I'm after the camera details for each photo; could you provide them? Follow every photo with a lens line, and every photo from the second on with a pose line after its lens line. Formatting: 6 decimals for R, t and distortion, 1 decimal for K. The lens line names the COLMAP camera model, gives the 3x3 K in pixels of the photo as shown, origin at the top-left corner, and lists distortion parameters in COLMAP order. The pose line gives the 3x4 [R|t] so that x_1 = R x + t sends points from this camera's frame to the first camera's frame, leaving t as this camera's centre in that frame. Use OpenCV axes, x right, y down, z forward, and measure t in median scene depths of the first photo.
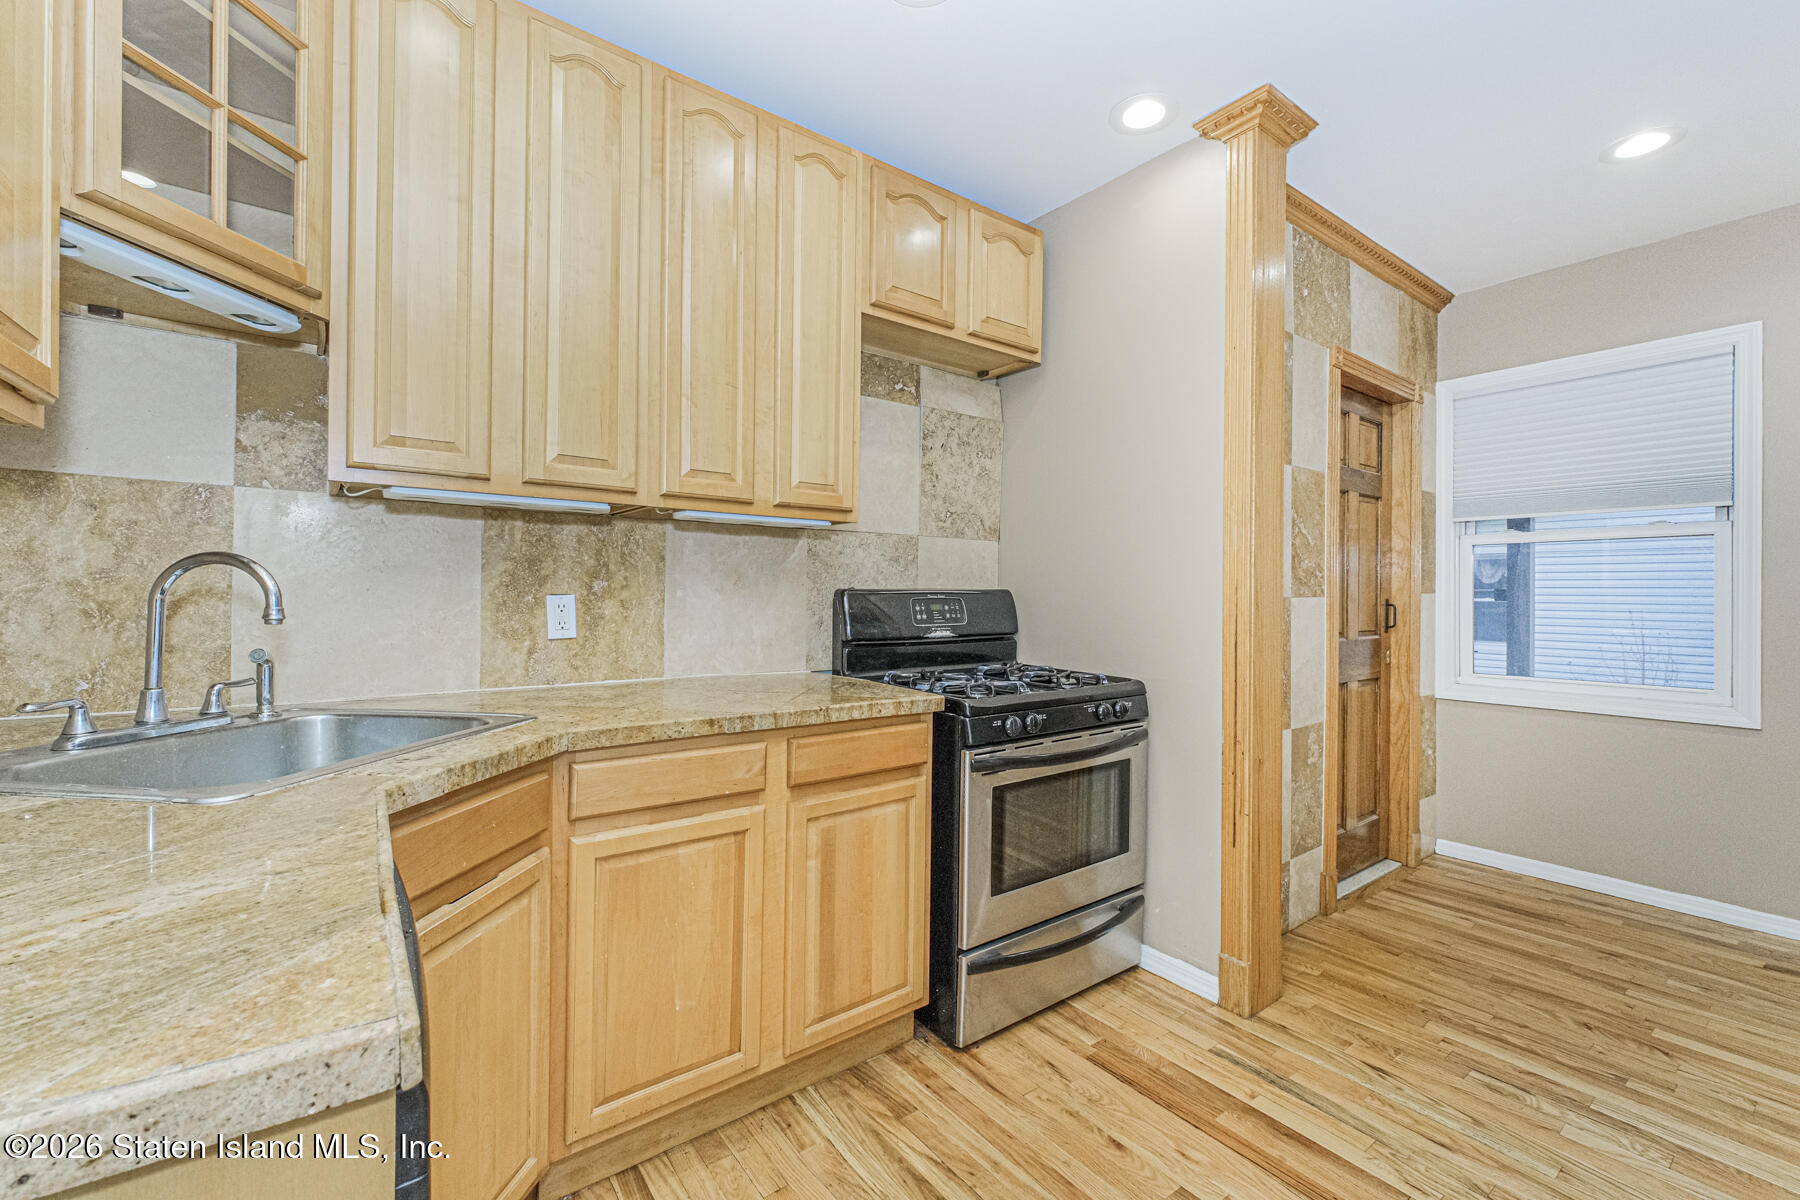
lens RADIAL K [[755.0, 0, 901.0], [0, 755.0, 589.3], [0, 0, 1]] dist [0.000827, 0.000001]
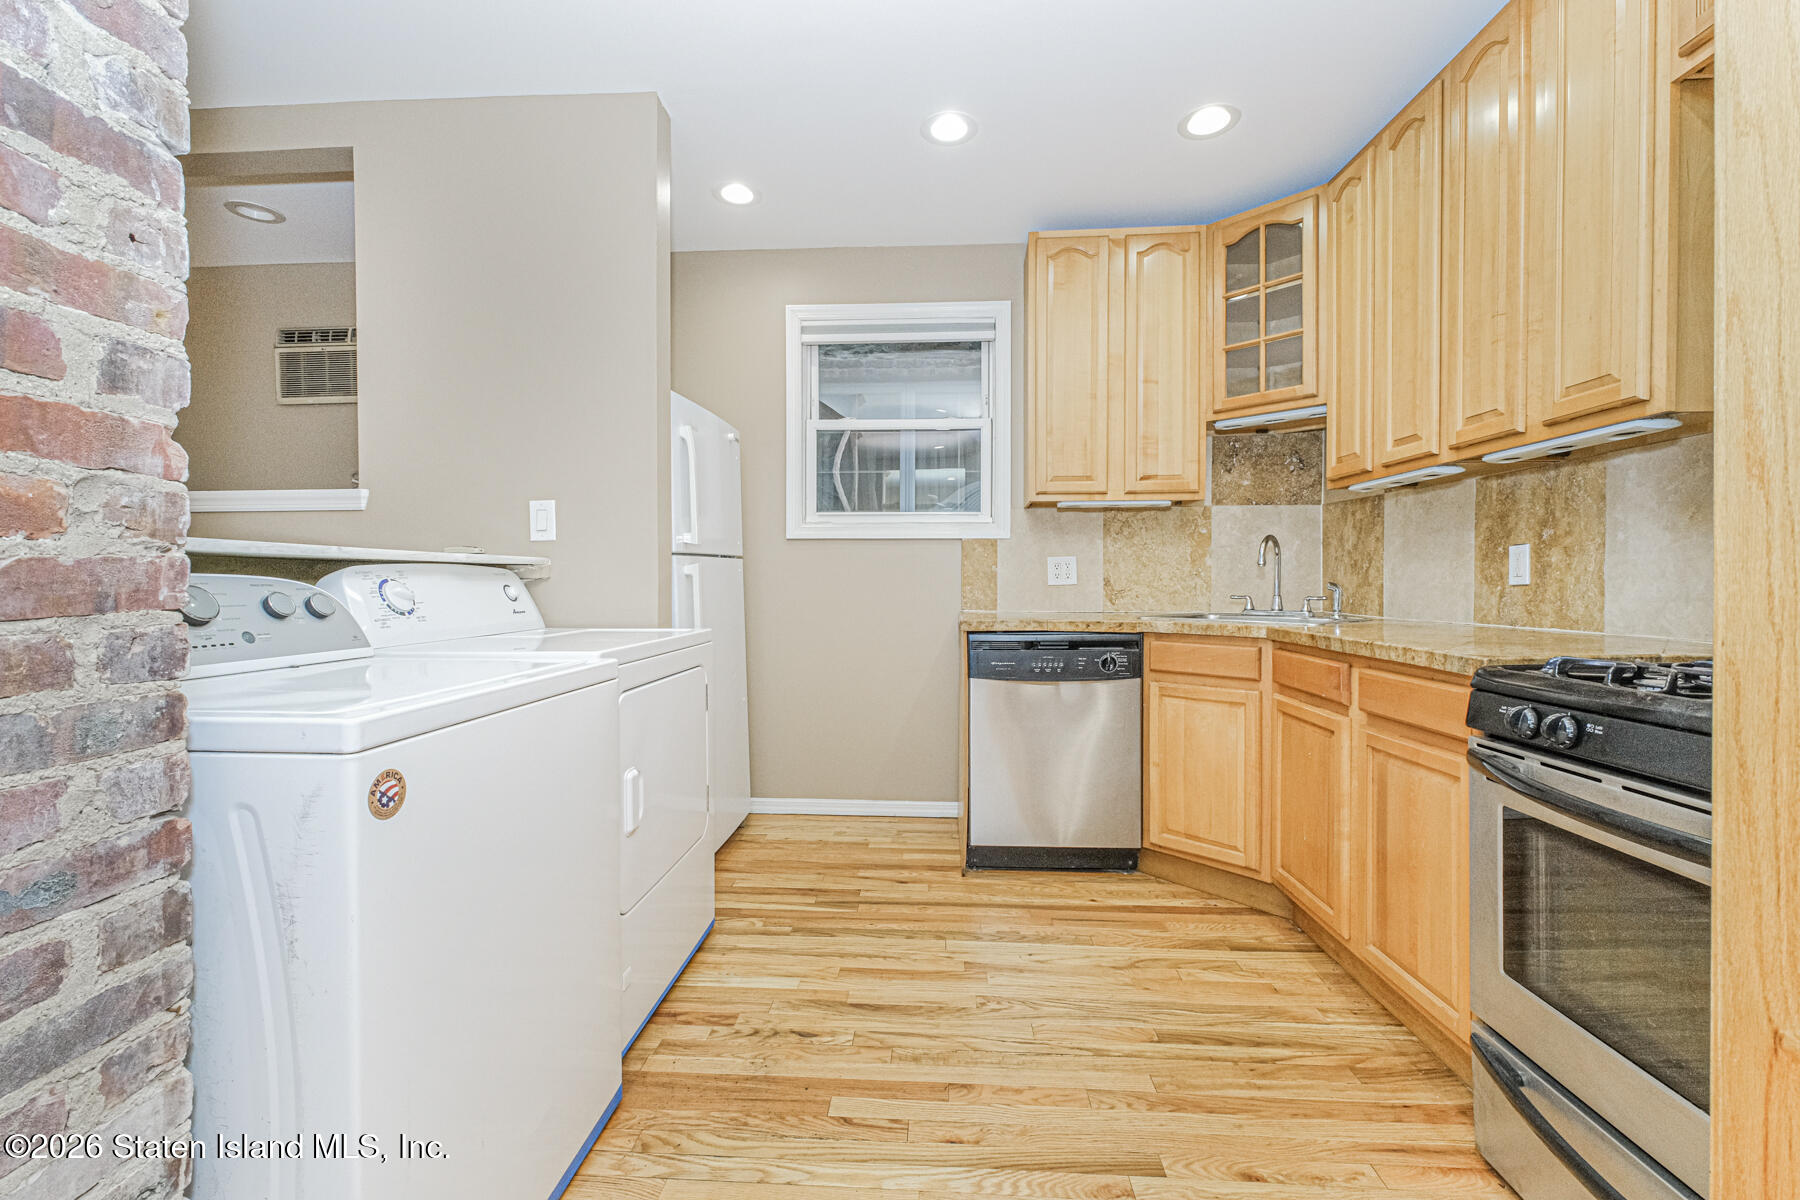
lens RADIAL K [[755.0, 0, 898.9], [0, 755.0, 595.2], [0, 0, 1]] dist [0.000827, 0.000001]
pose [[-0.647167, 0.003303, -0.762341, 0.941692], [-0.002479, 0.999976, 0.006437, 0.073660], [0.762344, 0.006056, -0.647144, 0.999711]]
